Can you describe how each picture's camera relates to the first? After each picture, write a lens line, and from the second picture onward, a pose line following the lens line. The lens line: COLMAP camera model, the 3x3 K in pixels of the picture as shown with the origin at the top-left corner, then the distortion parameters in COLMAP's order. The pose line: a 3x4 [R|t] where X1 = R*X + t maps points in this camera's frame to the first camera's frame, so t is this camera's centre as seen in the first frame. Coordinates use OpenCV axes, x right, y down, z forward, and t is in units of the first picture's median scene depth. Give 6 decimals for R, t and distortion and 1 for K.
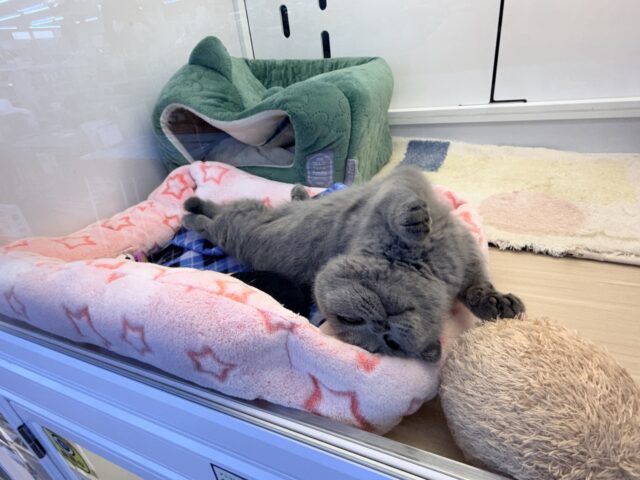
lens RADIAL K [[373.7, 0, 306.1], [0, 373.7, 240.3], [0, 0, 1]] dist [0.000536, 0.004867]
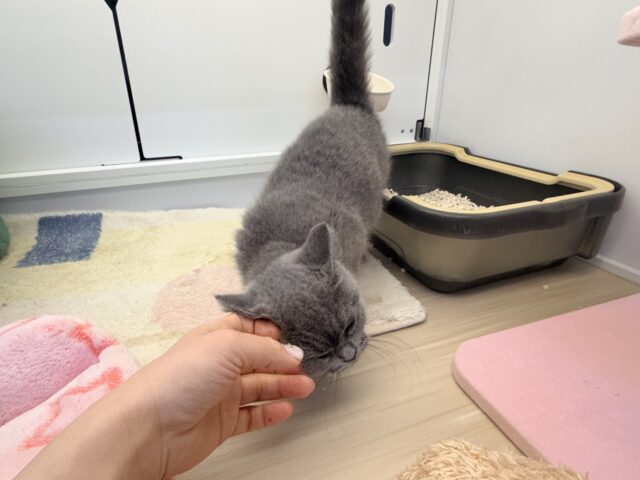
lens RADIAL K [[369.3, 0, 300.7], [0, 369.3, 238.6], [0, 0, 1]] dist [0.006376, 0.000873]
pose [[0.708954, -0.178531, 0.682283, 0.217177], [0.272126, 0.961759, -0.031103, -0.118313], [-0.650639, 0.207717, 0.730426, 0.307756]]
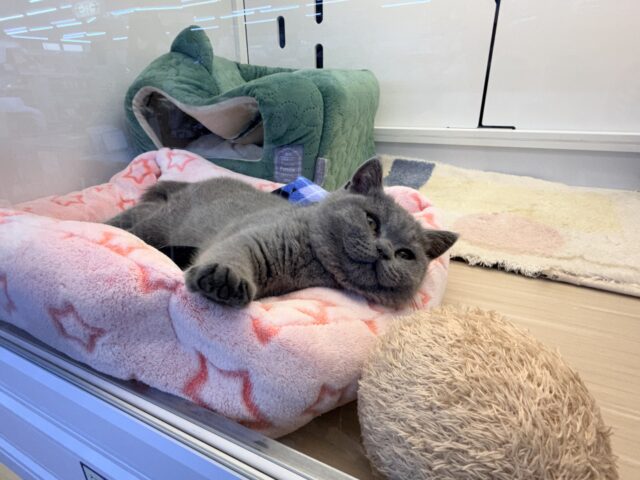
lens RADIAL K [[373.8, 0, 300.6], [0, 373.8, 240.6], [0, 0, 1]] dist [0.000971, 0.000267]
pose [[0.994493, 0.104333, -0.009876, 0.095823], [-0.104796, 0.990830, -0.085292, 0.074567], [0.000887, 0.085857, 0.996307, 0.073311]]
